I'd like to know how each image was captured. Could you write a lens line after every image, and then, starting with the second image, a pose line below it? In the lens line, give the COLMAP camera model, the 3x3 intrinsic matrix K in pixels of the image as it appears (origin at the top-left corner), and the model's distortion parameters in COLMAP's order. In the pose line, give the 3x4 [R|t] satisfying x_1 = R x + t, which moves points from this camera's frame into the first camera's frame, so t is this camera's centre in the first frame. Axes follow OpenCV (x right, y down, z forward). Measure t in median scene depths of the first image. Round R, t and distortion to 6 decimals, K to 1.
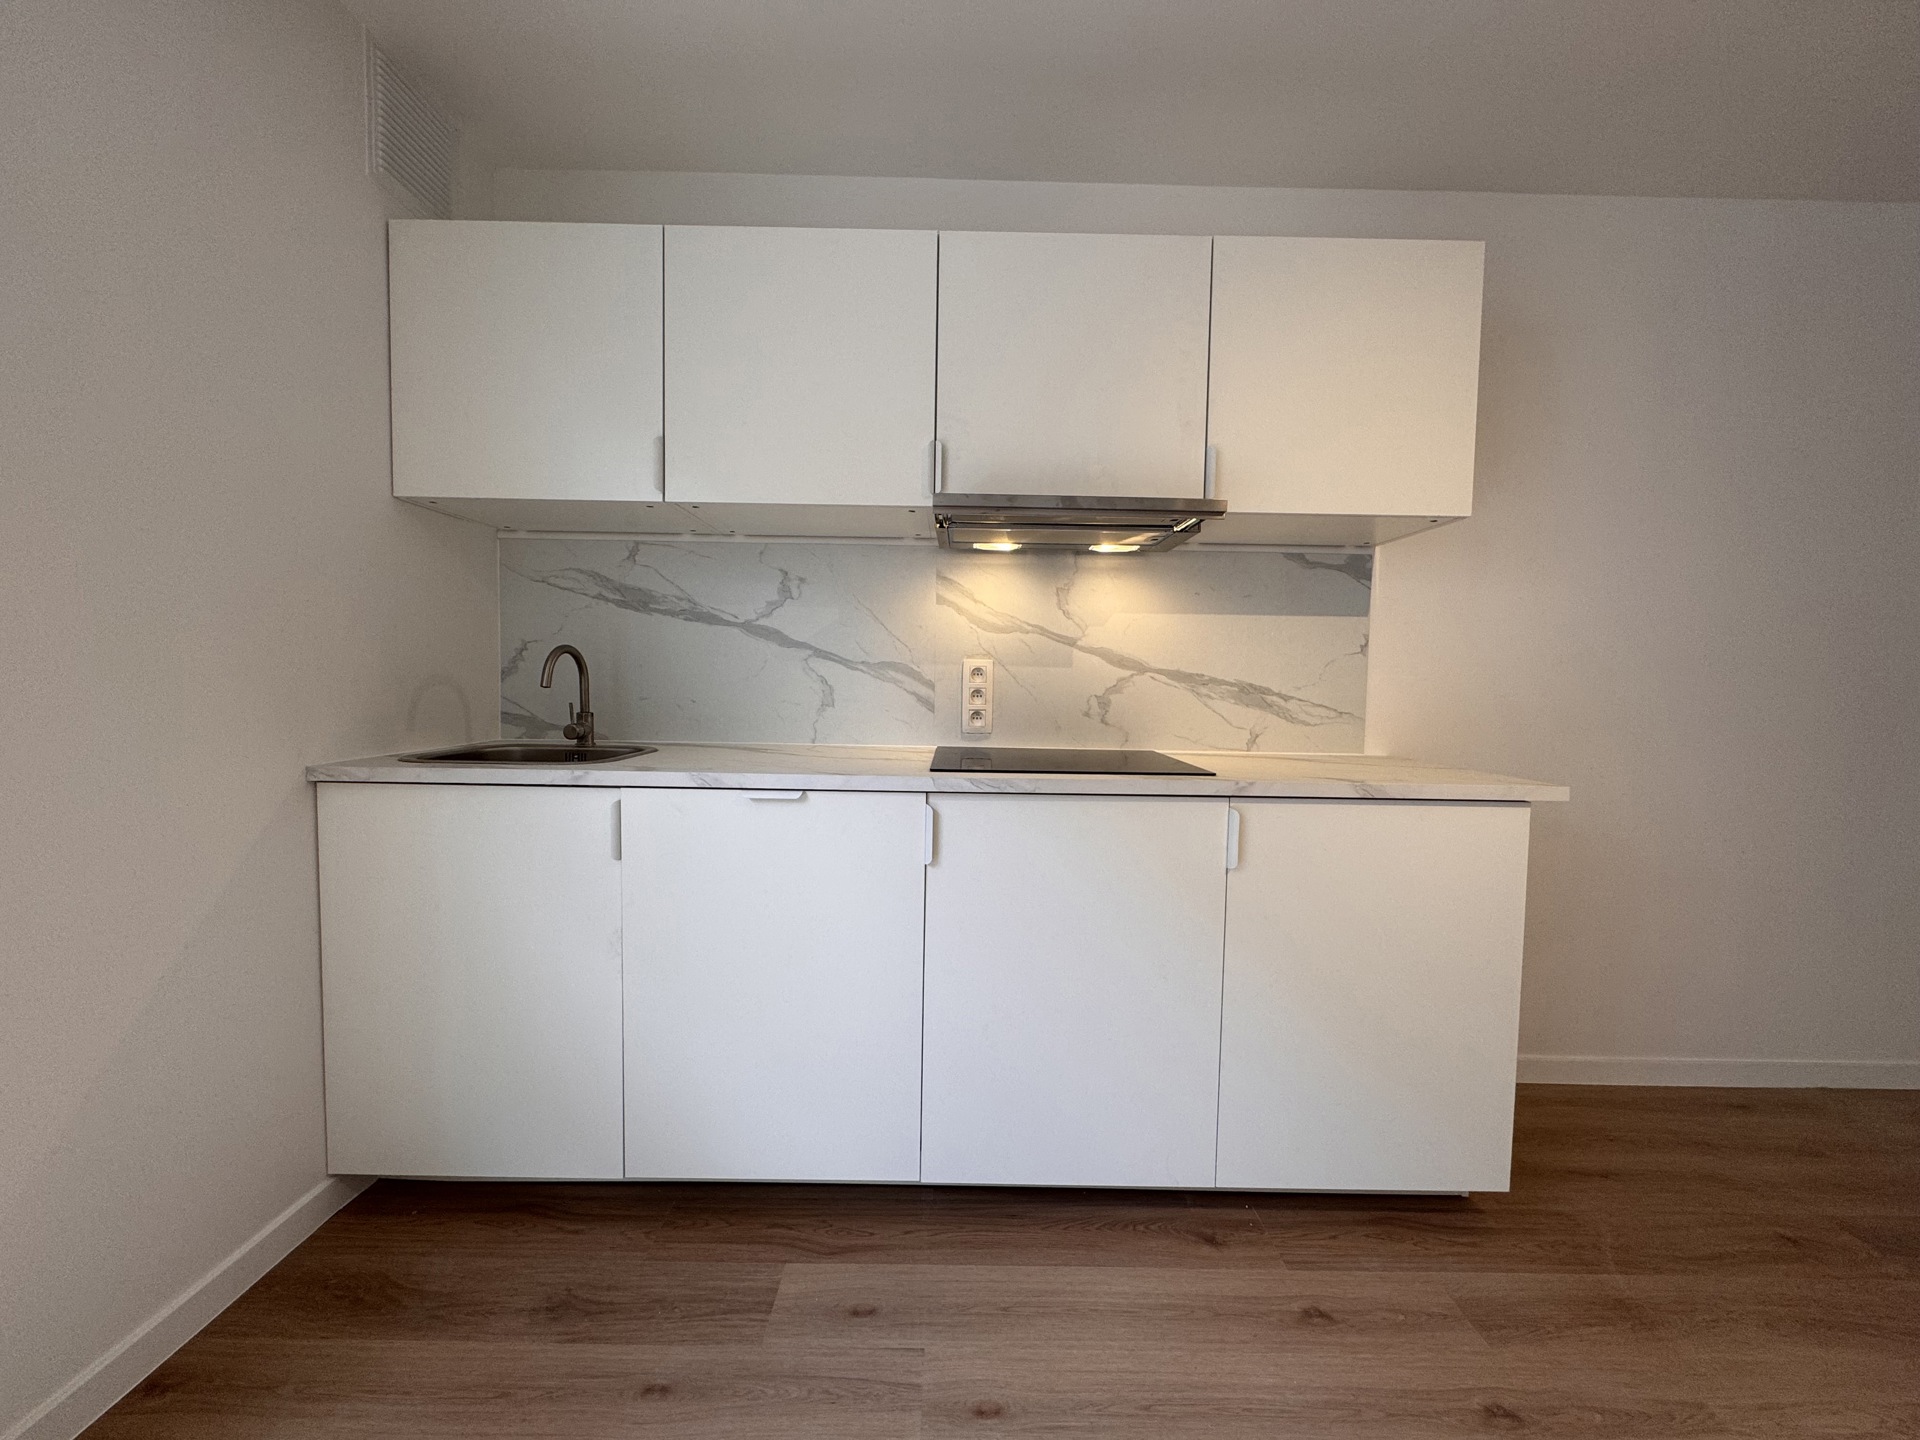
lens RADIAL K [[765.2, 0, 960.4], [0, 765.2, 719.6], [0, 0, 1]] dist [-0.000480, -0.000470]
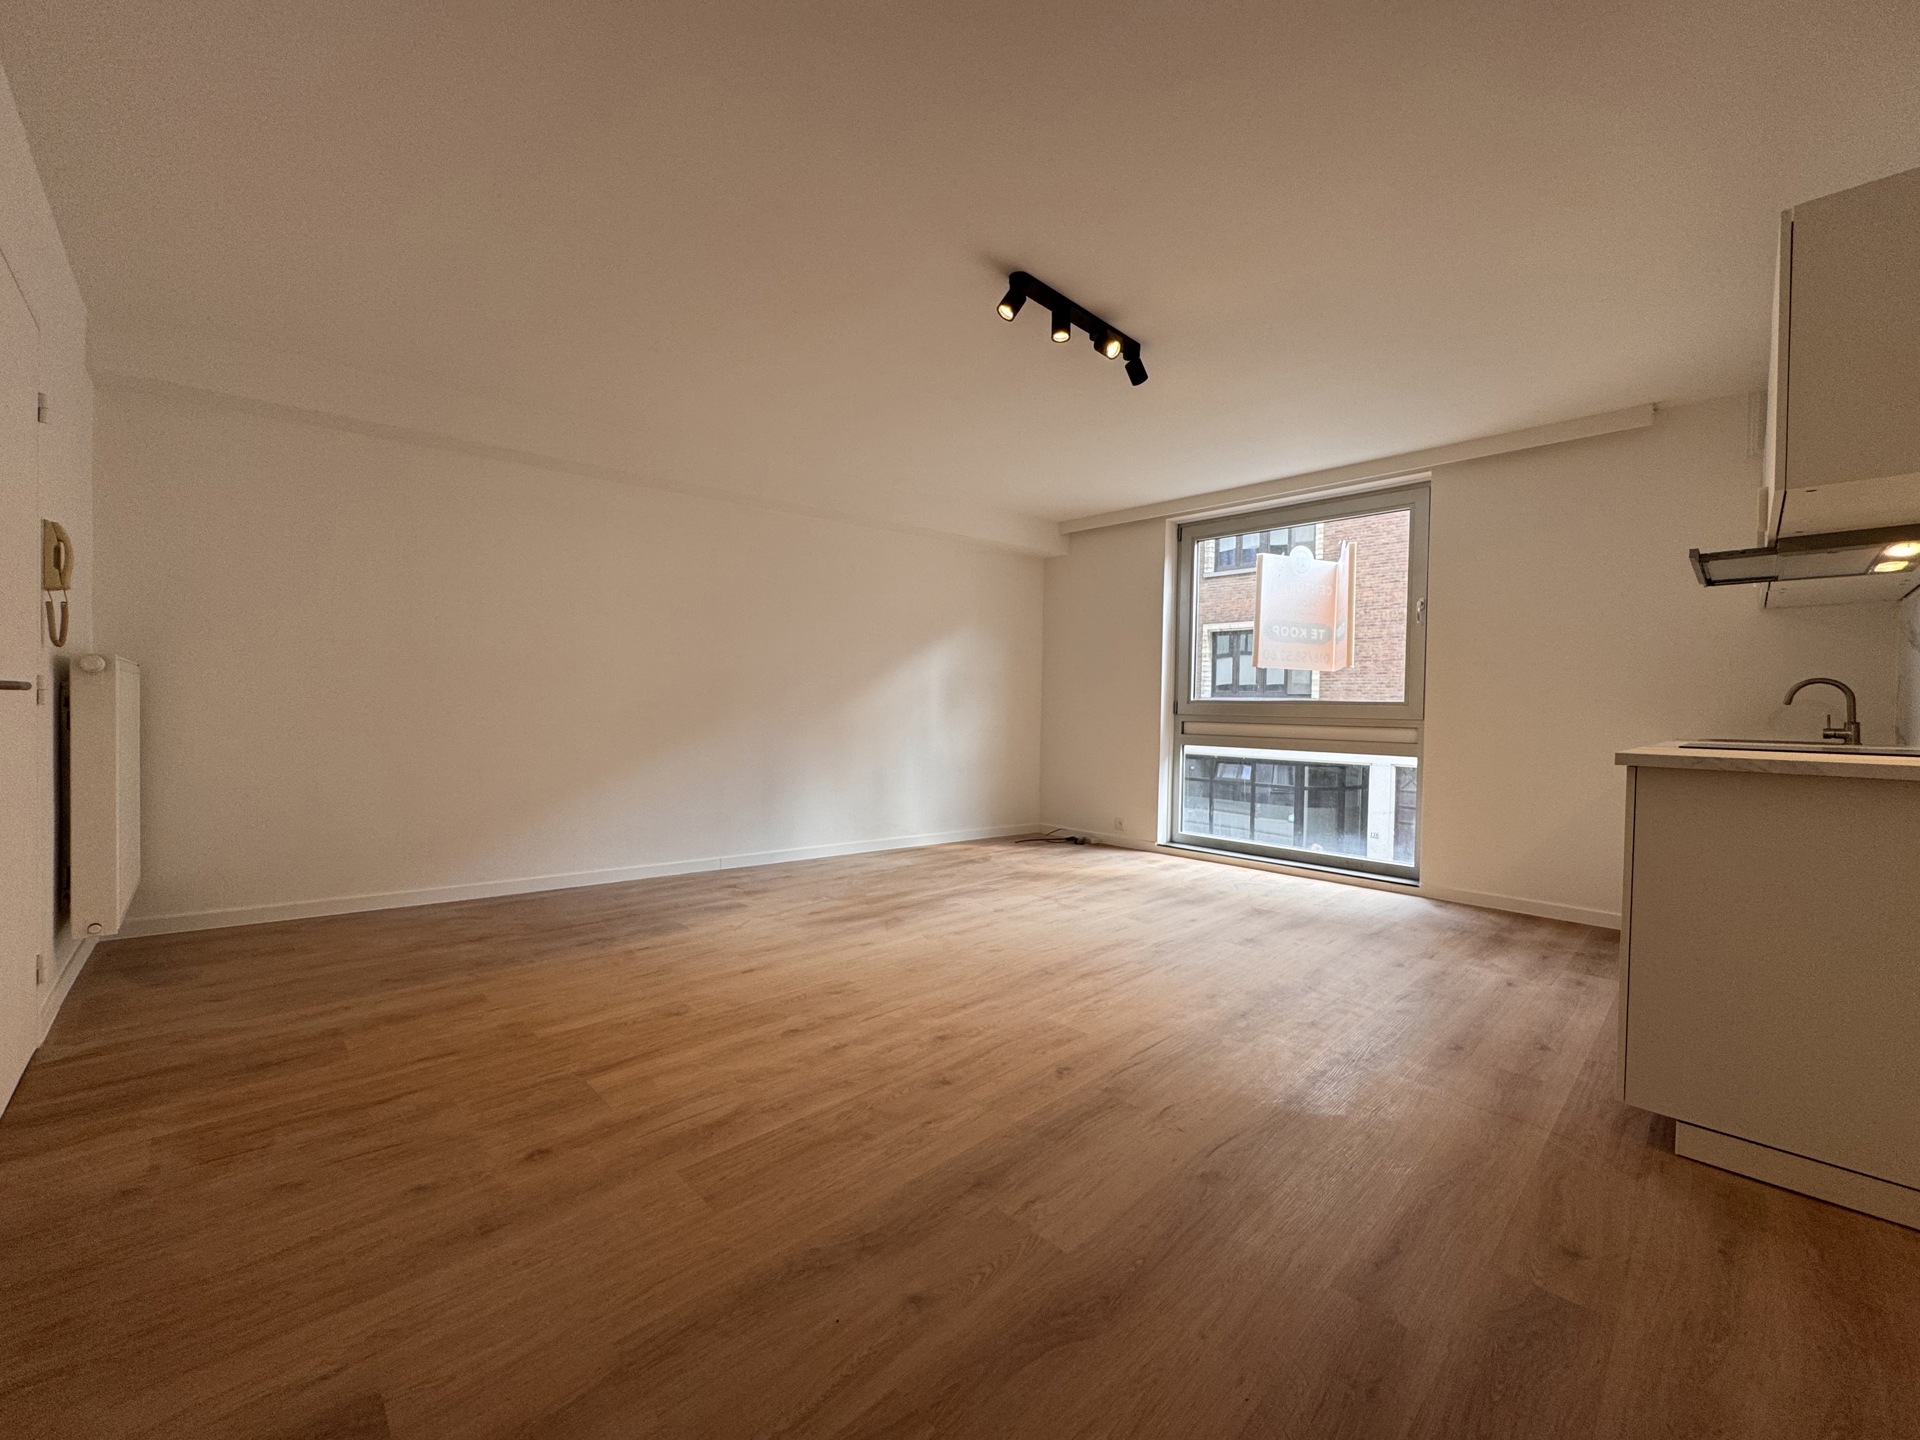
lens RADIAL K [[765.2, 0, 963.9], [0, 765.2, 715.9], [0, 0, 1]] dist [-0.000480, -0.000470]
pose [[-0.717164, -0.025145, -0.696451, 2.082578], [-0.068428, 0.997061, 0.034465, 0.052446], [0.693537, 0.072374, -0.716776, 1.015007]]
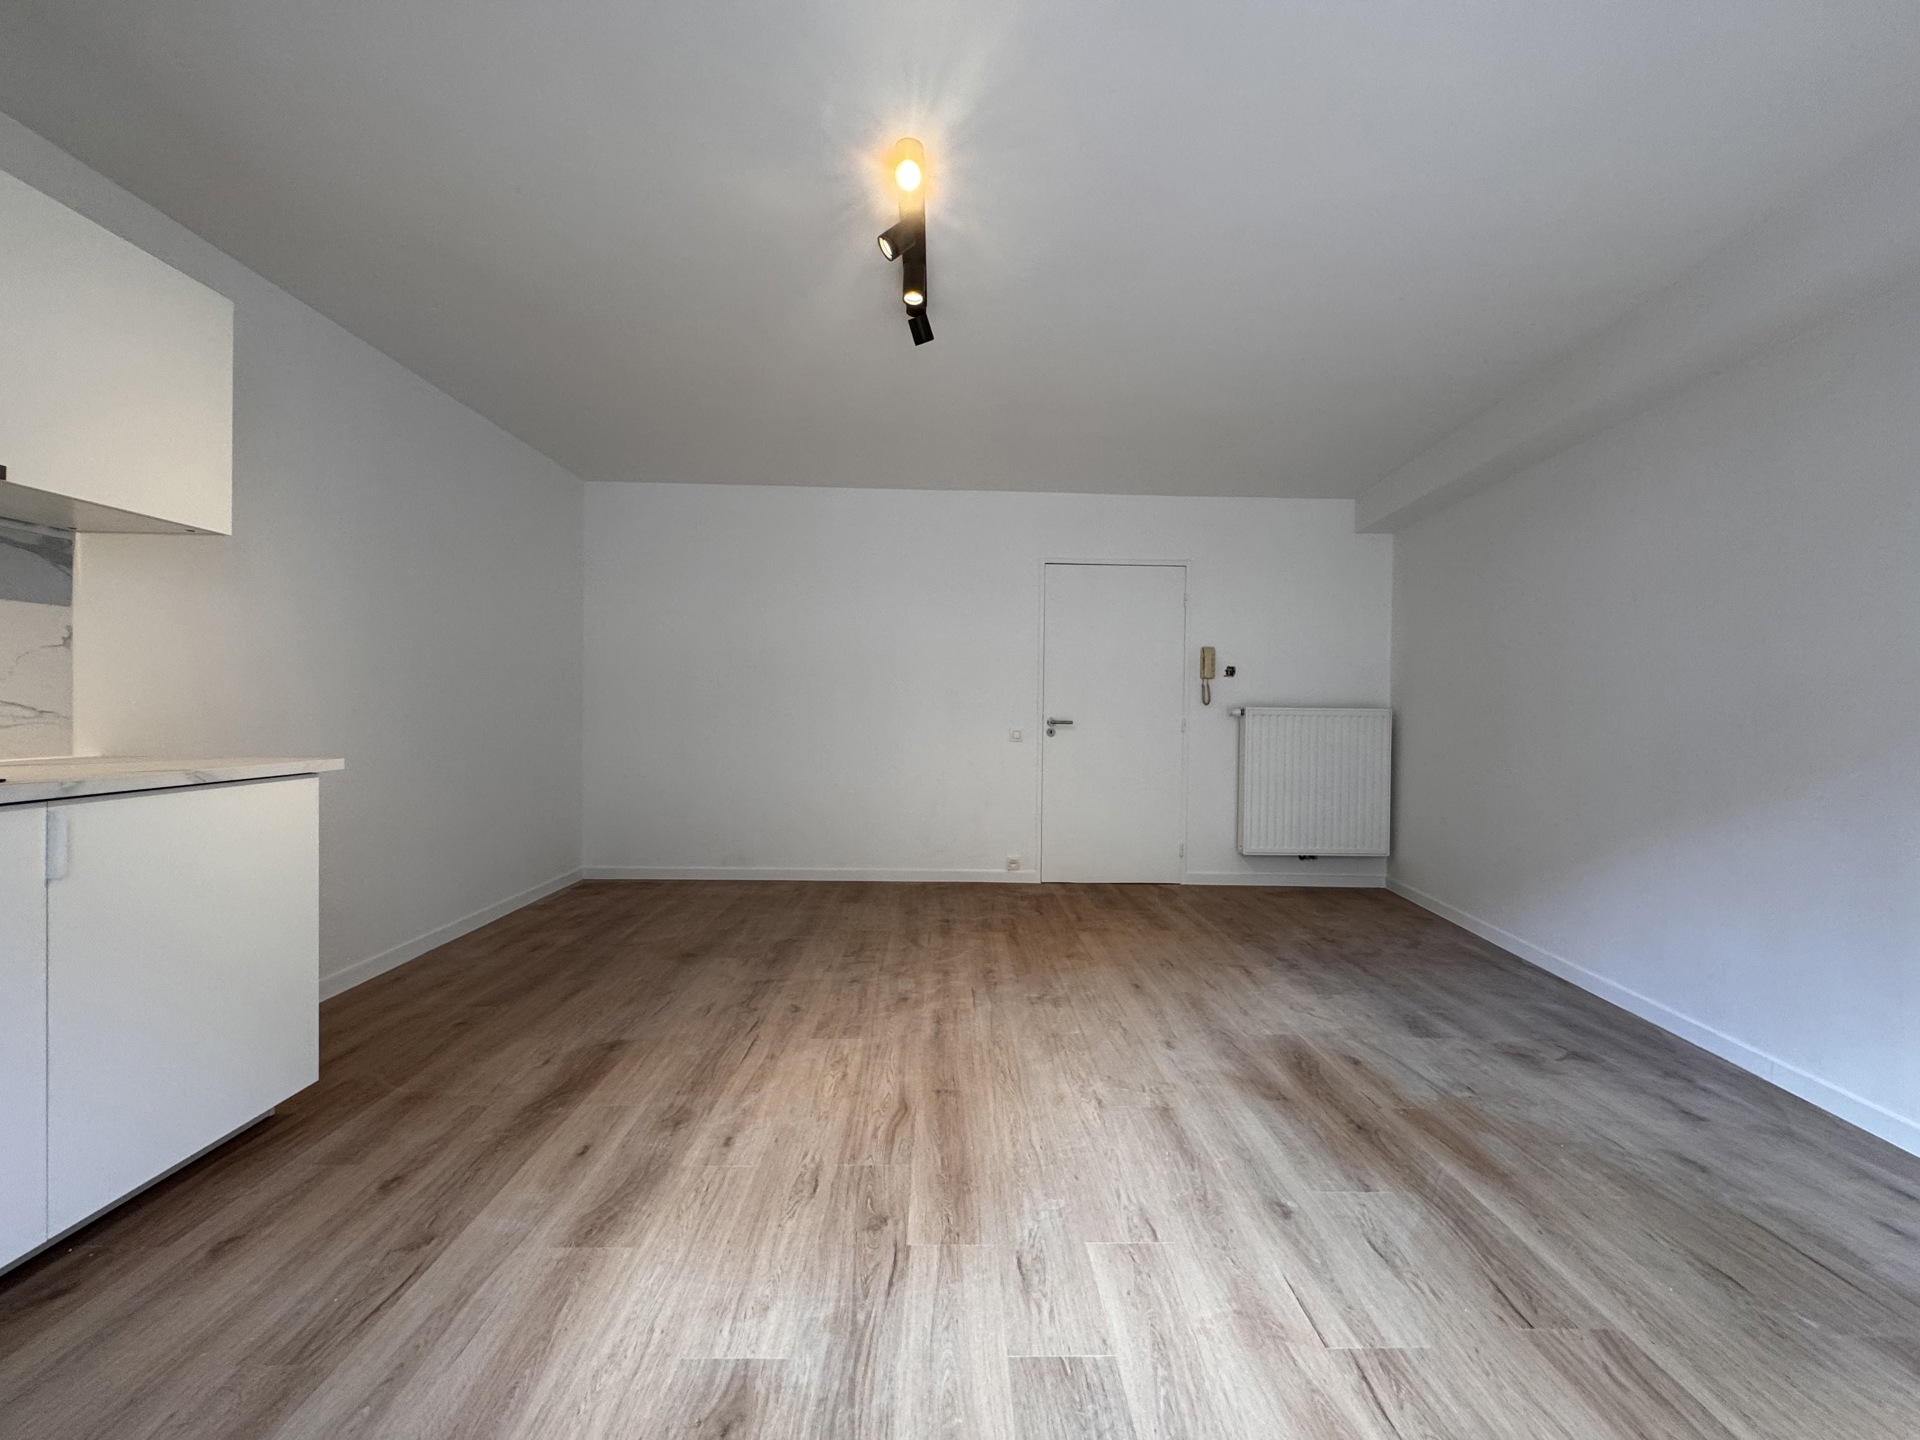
lens RADIAL K [[765.2, 0, 959.0], [0, 765.2, 717.3], [0, 0, 1]] dist [-0.000480, -0.000470]
pose [[-0.014466, -0.029016, 0.999474, -0.509520], [0.036571, 0.998895, 0.029529, 0.013116], [-0.999226, 0.036979, -0.013389, -0.067133]]
